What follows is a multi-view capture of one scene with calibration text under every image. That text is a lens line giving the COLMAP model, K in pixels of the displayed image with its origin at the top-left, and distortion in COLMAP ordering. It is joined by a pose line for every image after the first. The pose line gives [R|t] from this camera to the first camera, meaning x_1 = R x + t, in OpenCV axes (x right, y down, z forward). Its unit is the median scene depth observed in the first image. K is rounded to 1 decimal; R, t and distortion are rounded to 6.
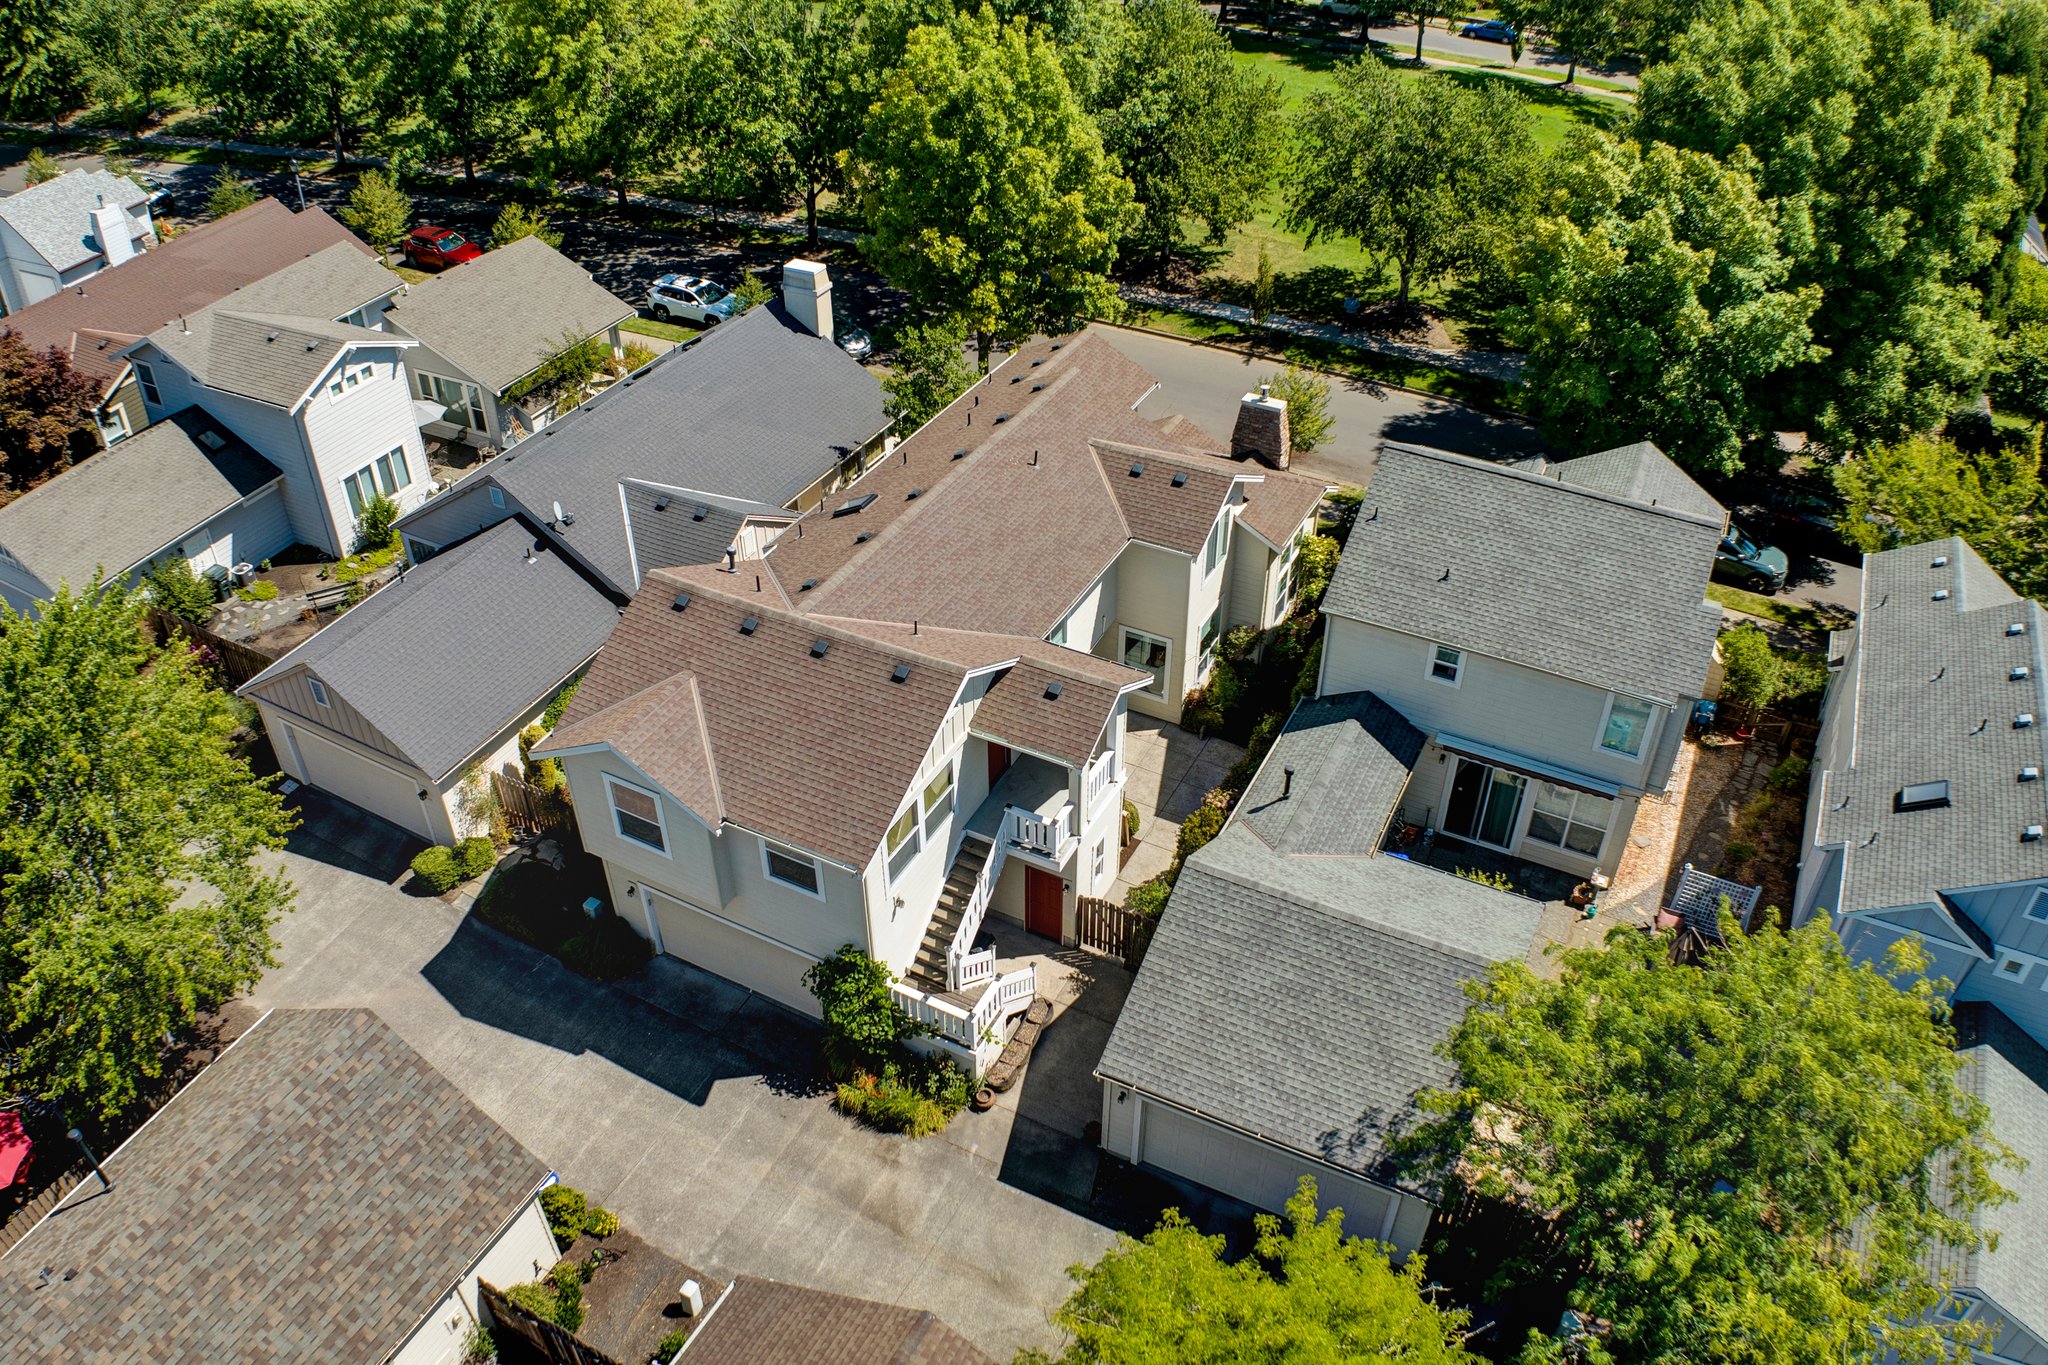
lens RADIAL K [[1473.1, 0, 1024.0], [0, 1473.1, 682.5], [0, 0, 1]] dist [-0.208344, 0.035344]
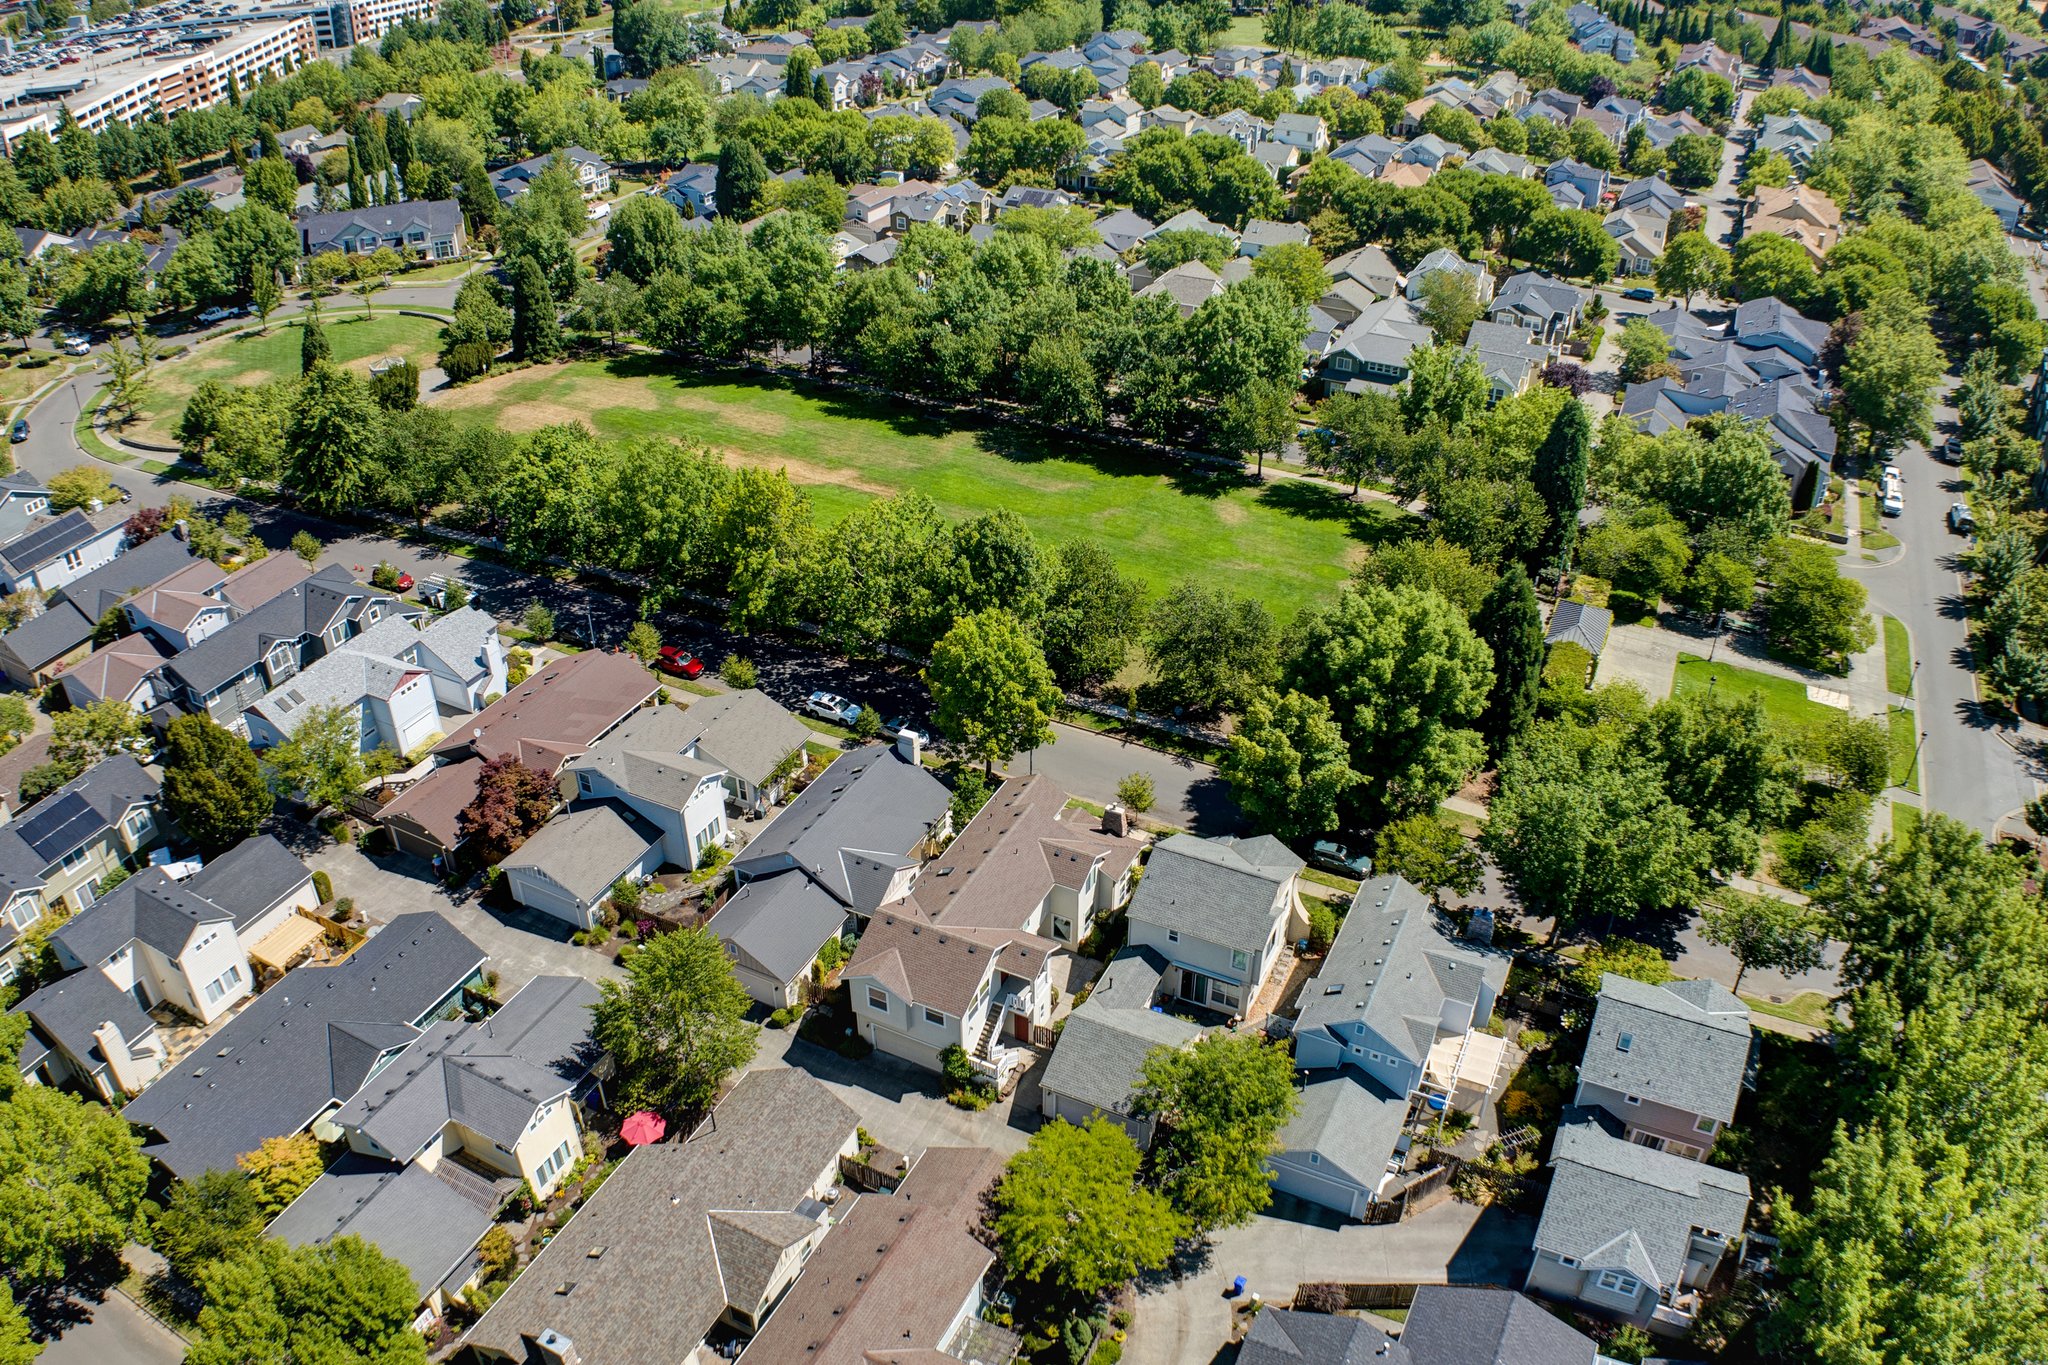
lens RADIAL K [[1473.1, 0, 1024.0], [0, 1473.1, 682.5], [0, 0, 1]] dist [-0.208344, 0.035344]
pose [[0.999787, -0.007730, 0.019114, -0.024308], [0.009241, 0.996730, -0.080272, -0.229843], [-0.018431, 0.080432, 0.996590, -1.478186]]
